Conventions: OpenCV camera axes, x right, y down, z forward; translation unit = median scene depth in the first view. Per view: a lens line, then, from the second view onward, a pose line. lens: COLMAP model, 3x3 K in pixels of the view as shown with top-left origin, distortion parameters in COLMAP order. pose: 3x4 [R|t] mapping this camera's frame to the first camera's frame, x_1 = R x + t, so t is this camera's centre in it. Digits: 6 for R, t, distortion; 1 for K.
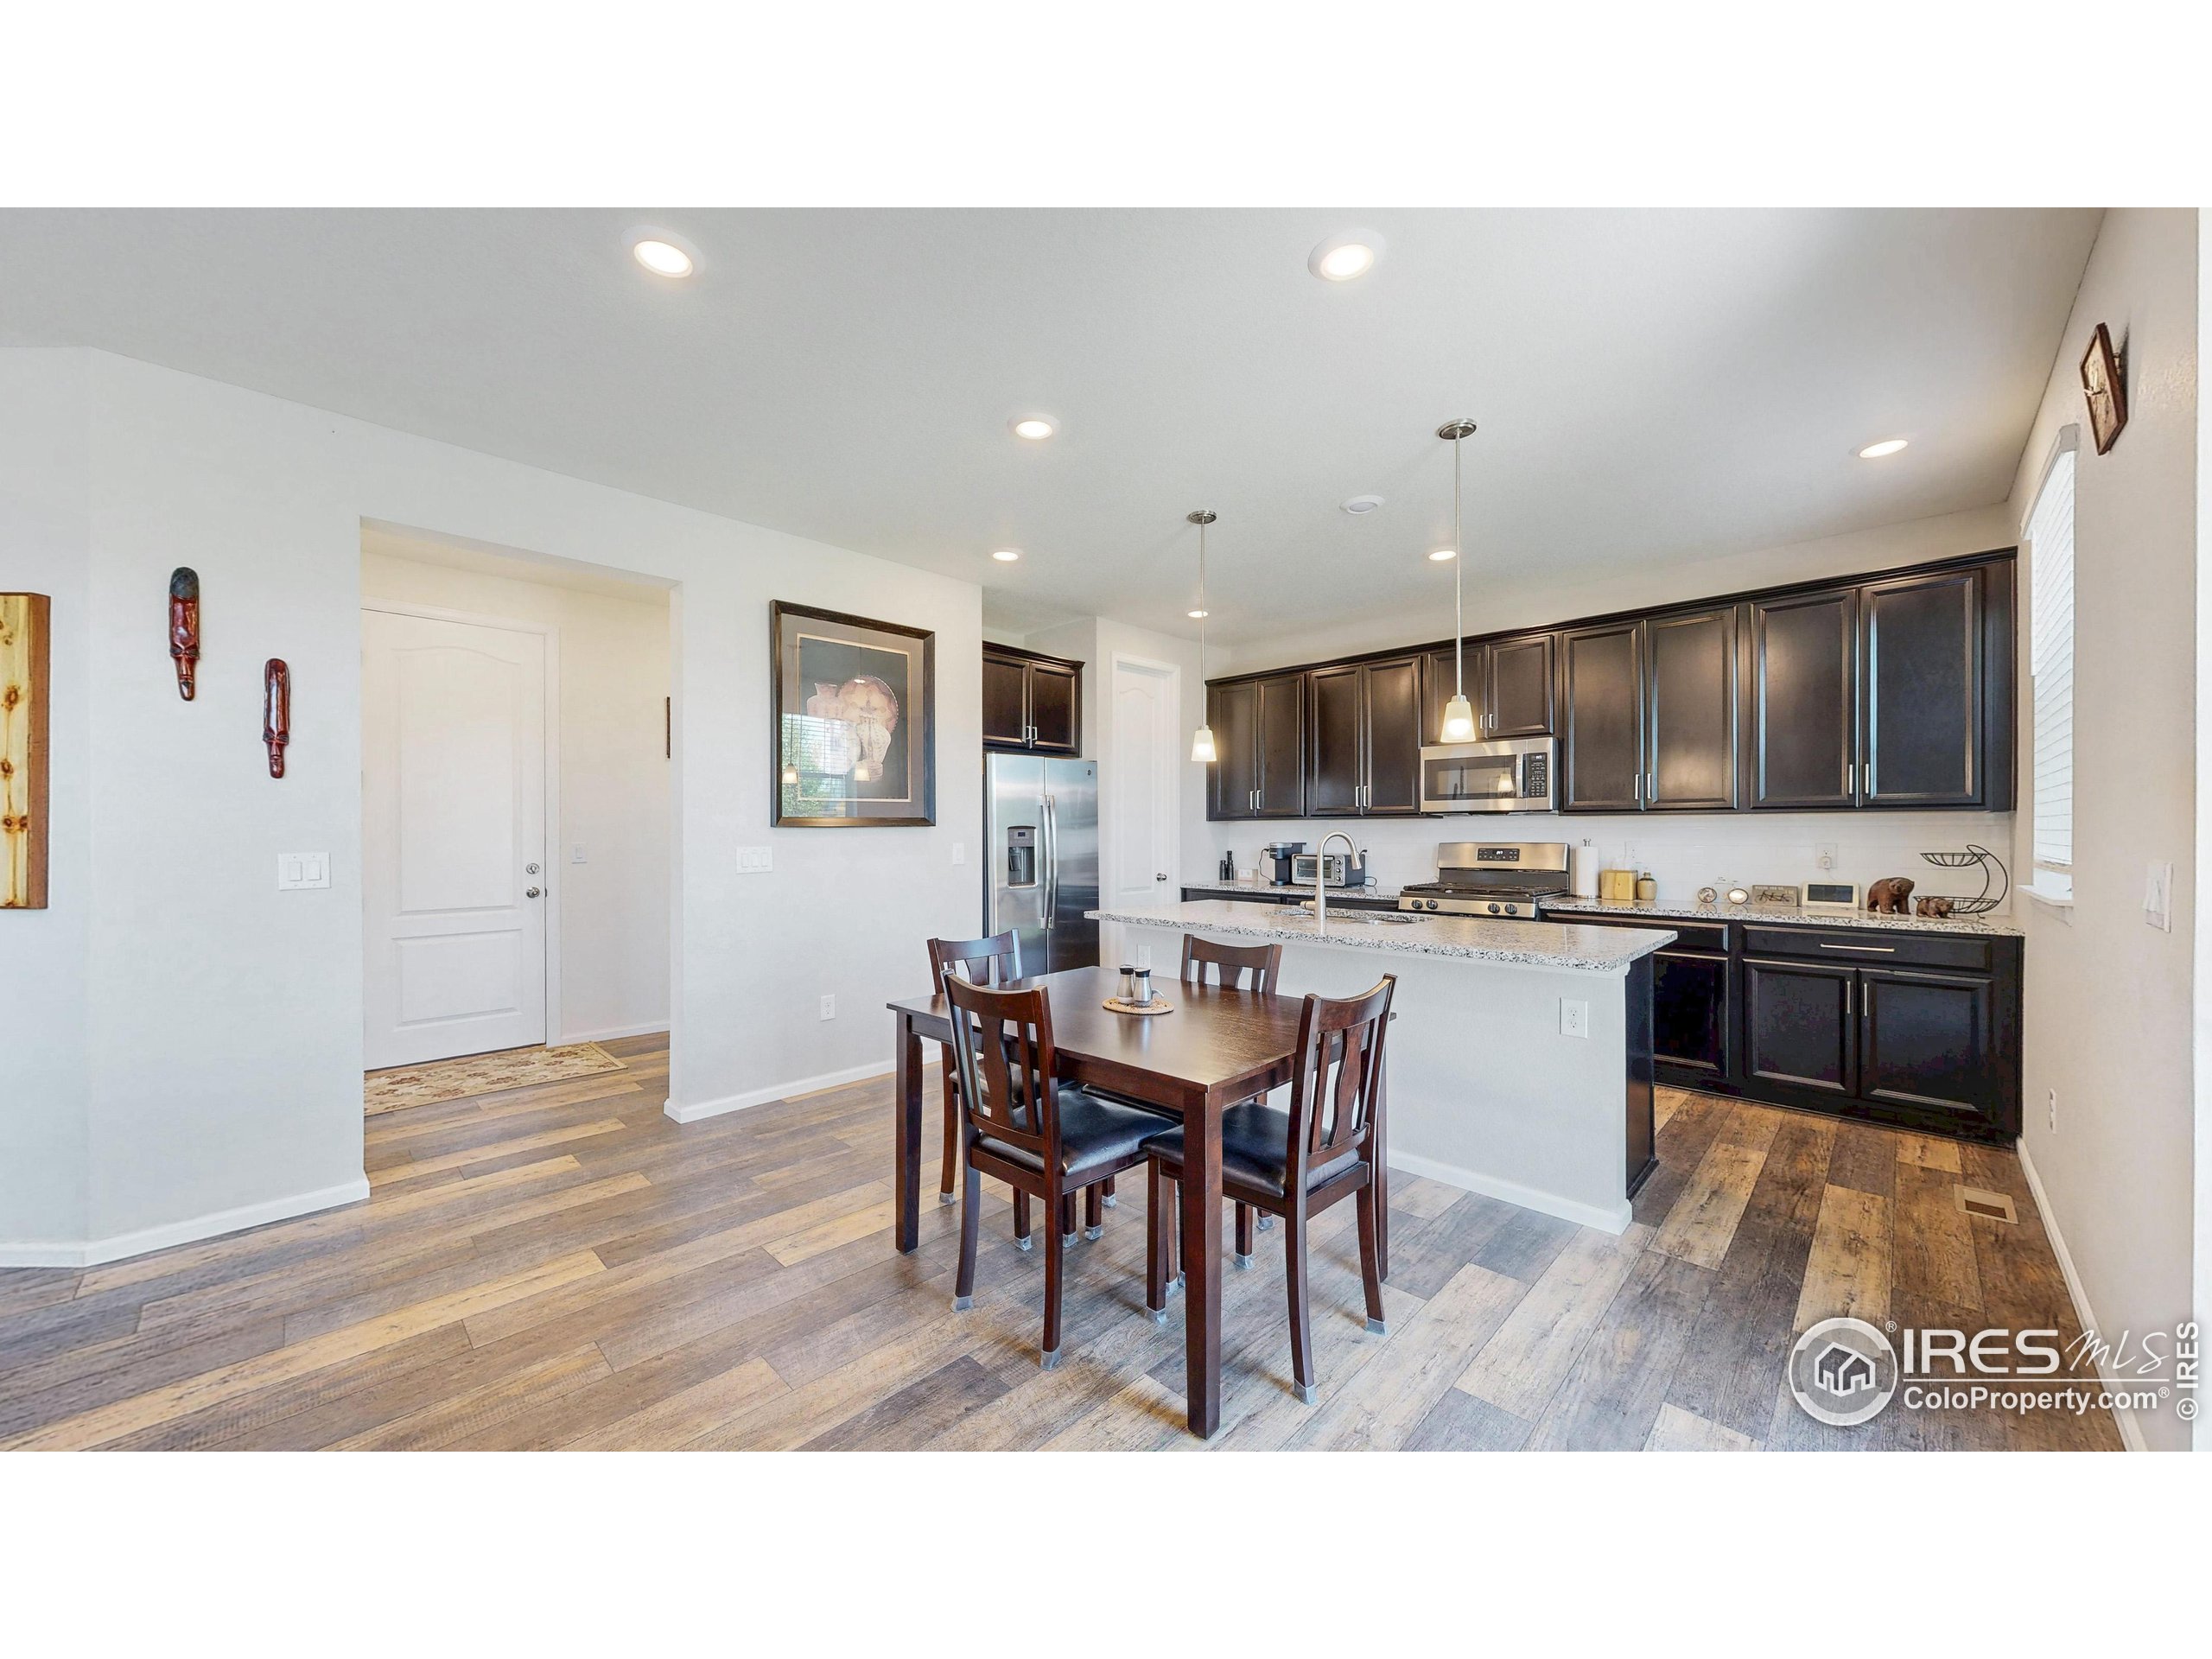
lens RADIAL K [[814.6, 0, 1105.6], [0, 814.6, 832.9], [0, 0, 1]] dist [0.001072, 0.000069]
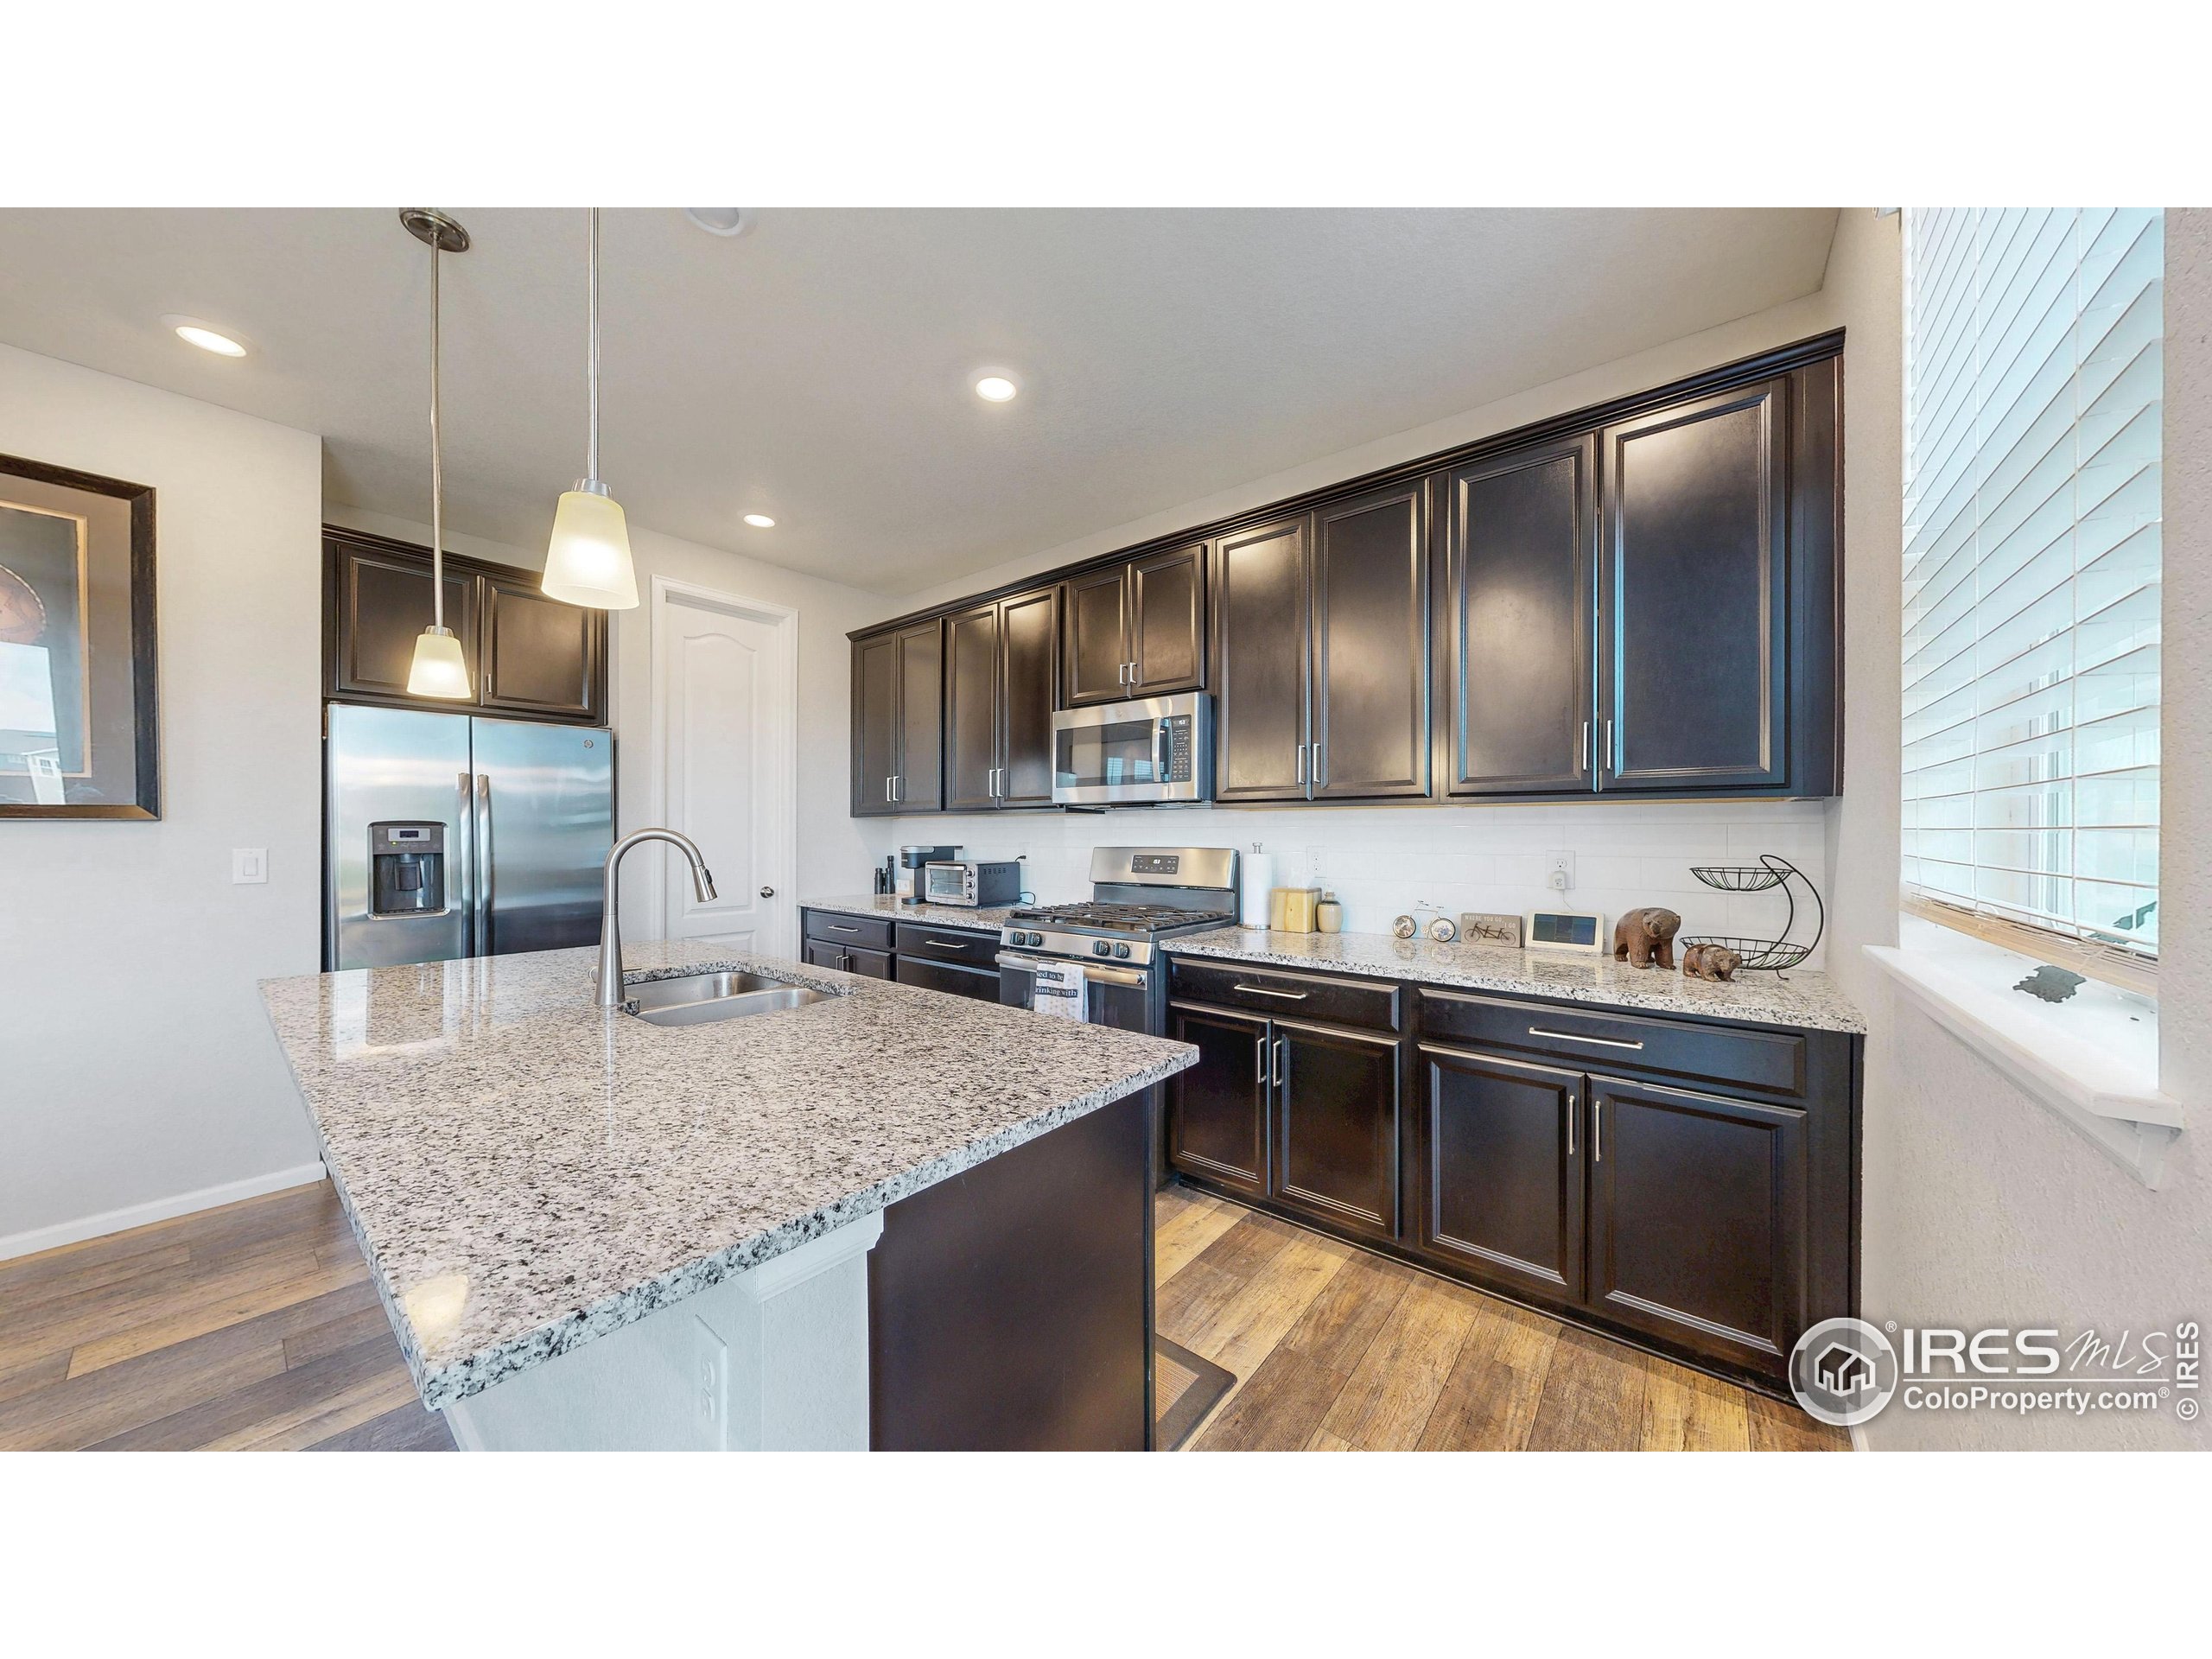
lens RADIAL K [[734.6, 0, 1105.6], [0, 734.6, 832.1], [0, 0, 1]] dist [0.000133, -0.000090]
pose [[0.995479, 0.002600, 0.094950, 0.475355], [-0.002419, 0.999995, -0.002024, 0.000073], [-0.094955, 0.001785, 0.995480, 0.459692]]
